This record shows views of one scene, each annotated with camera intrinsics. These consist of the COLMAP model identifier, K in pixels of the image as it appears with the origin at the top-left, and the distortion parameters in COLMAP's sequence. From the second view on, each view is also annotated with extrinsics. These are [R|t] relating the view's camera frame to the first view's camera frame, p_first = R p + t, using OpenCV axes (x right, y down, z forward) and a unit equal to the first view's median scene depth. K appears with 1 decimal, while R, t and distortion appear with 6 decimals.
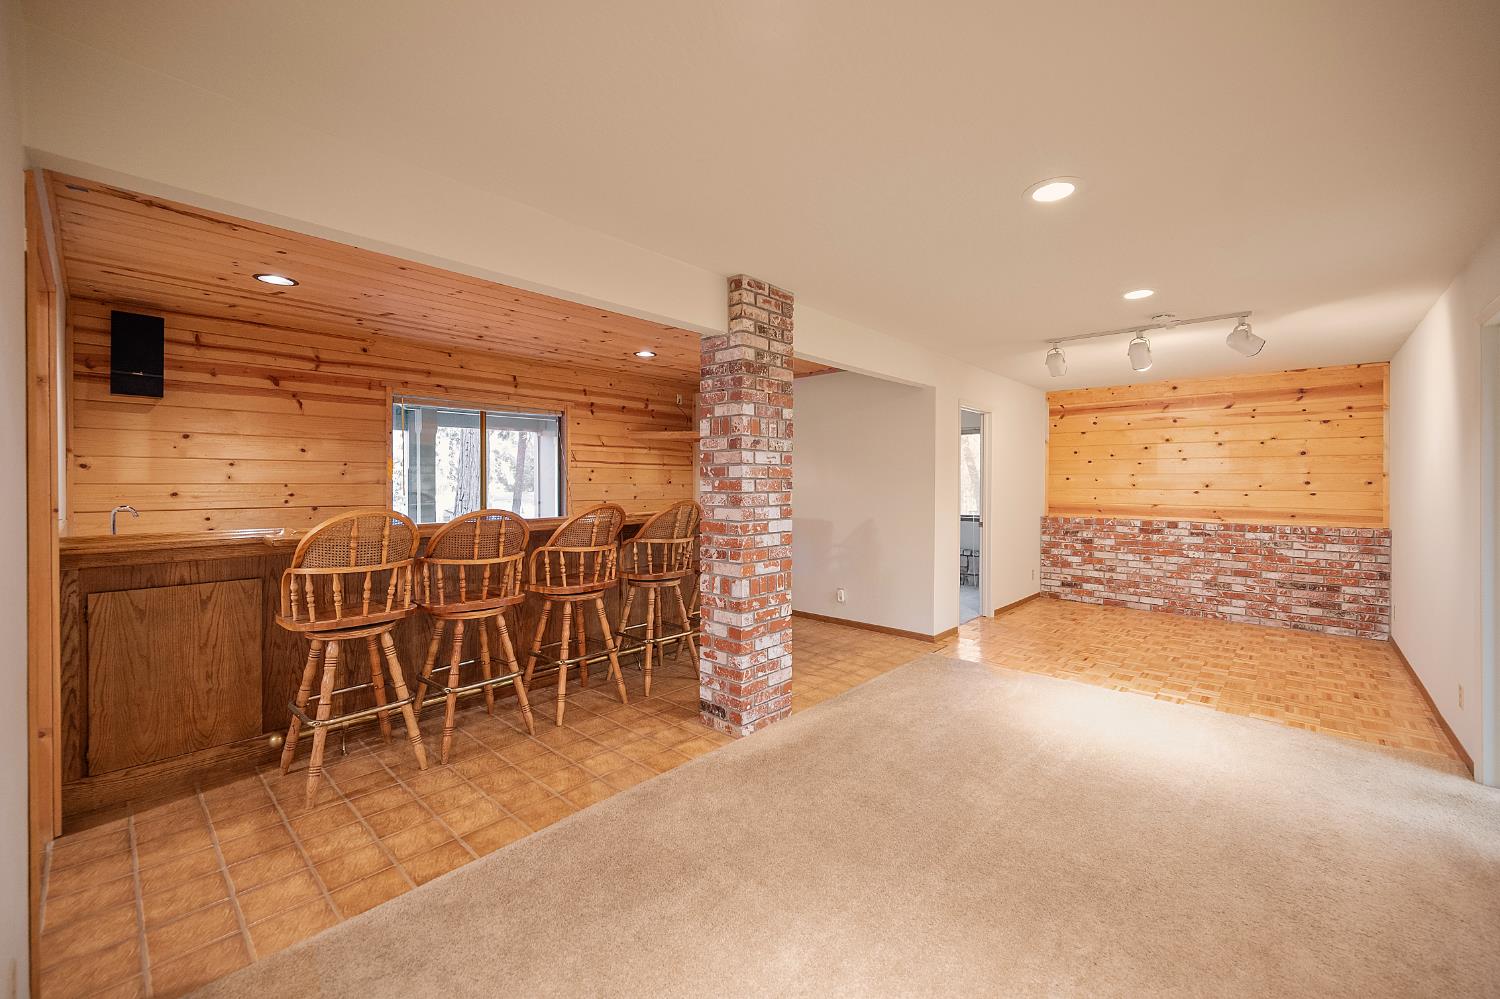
lens RADIAL K [[598.3, 0, 758.6], [0, 598.3, 486.5], [0, 0, 1]] dist [0.001930, 0.000330]
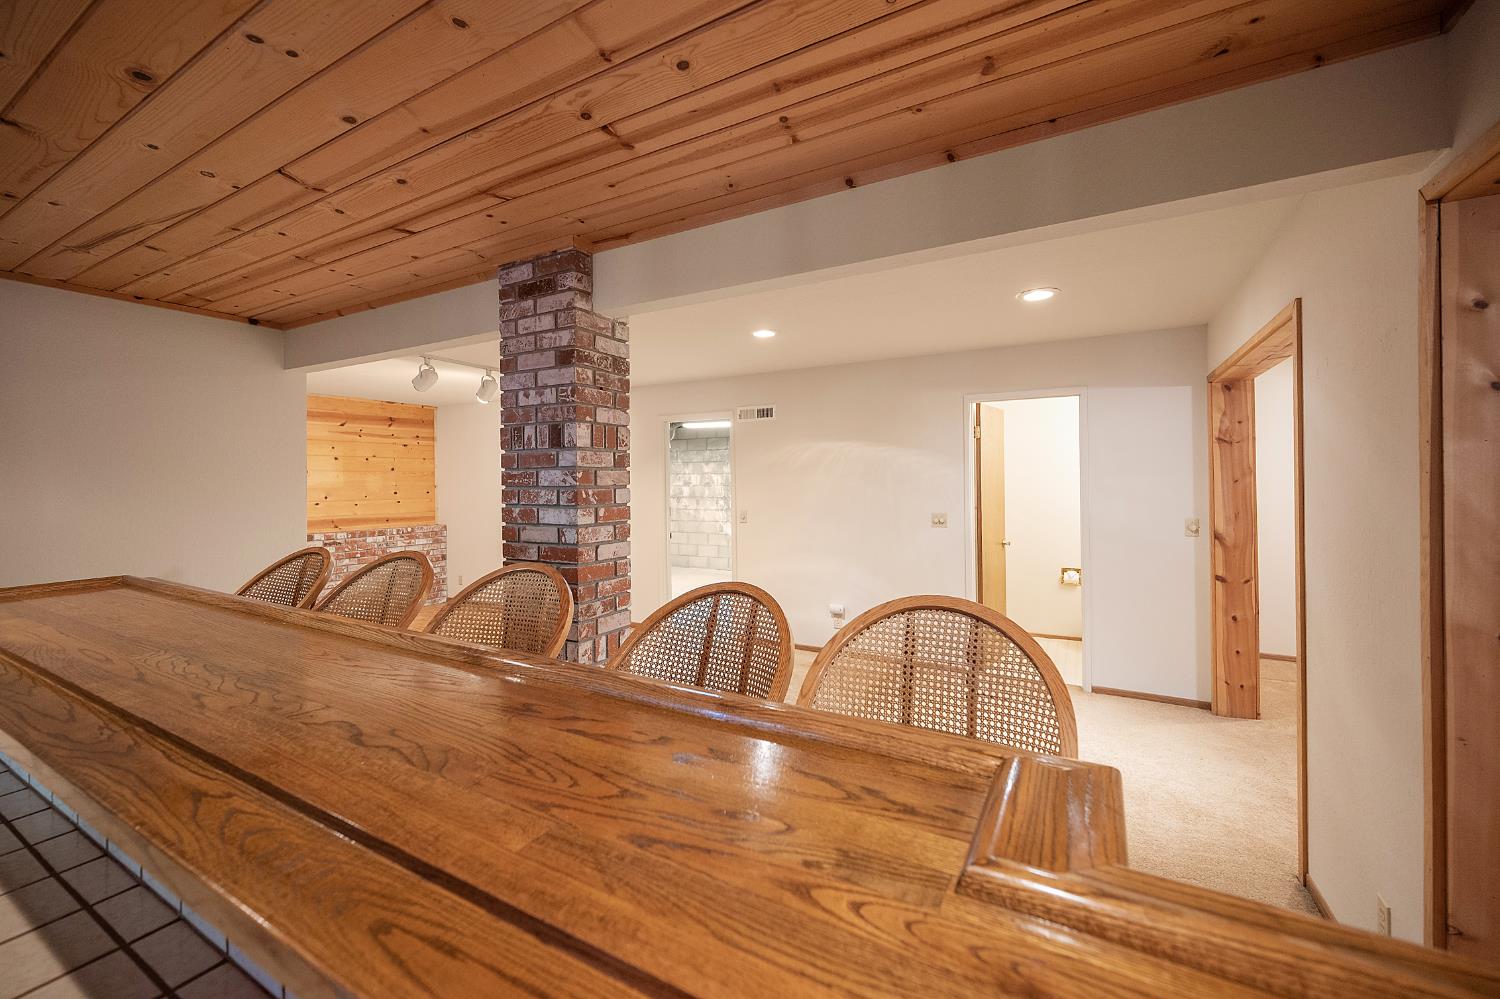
lens RADIAL K [[598.3, 0, 747.1], [0, 598.3, 478.7], [0, 0, 1]] dist [0.001930, 0.000330]
pose [[-0.221296, 0.004196, 0.975198, -0.590702], [0.013229, 0.999912, -0.001300, -0.030705], [-0.975117, 0.012613, -0.221332, 0.695085]]
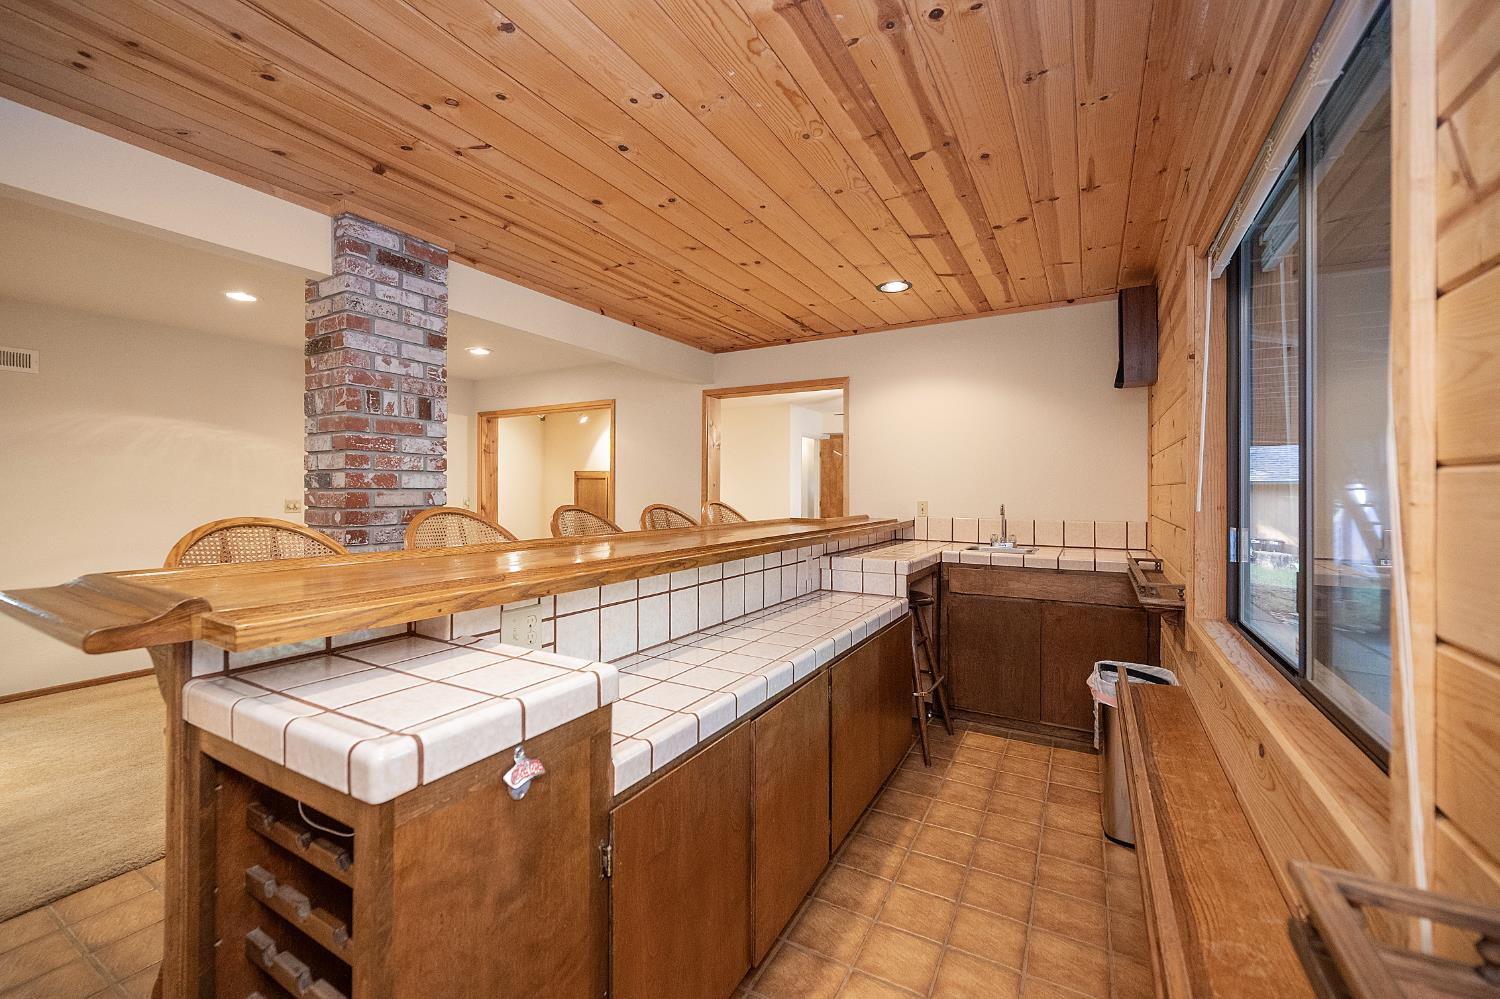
lens RADIAL K [[598.3, 0, 746.6], [0, 598.3, 492.5], [0, 0, 1]] dist [0.001930, 0.000330]
pose [[-0.978050, 0.000918, -0.208369, -0.233368], [-0.001763, 0.999918, 0.012682, 0.001911], [0.208364, 0.012771, -0.977968, 1.363183]]
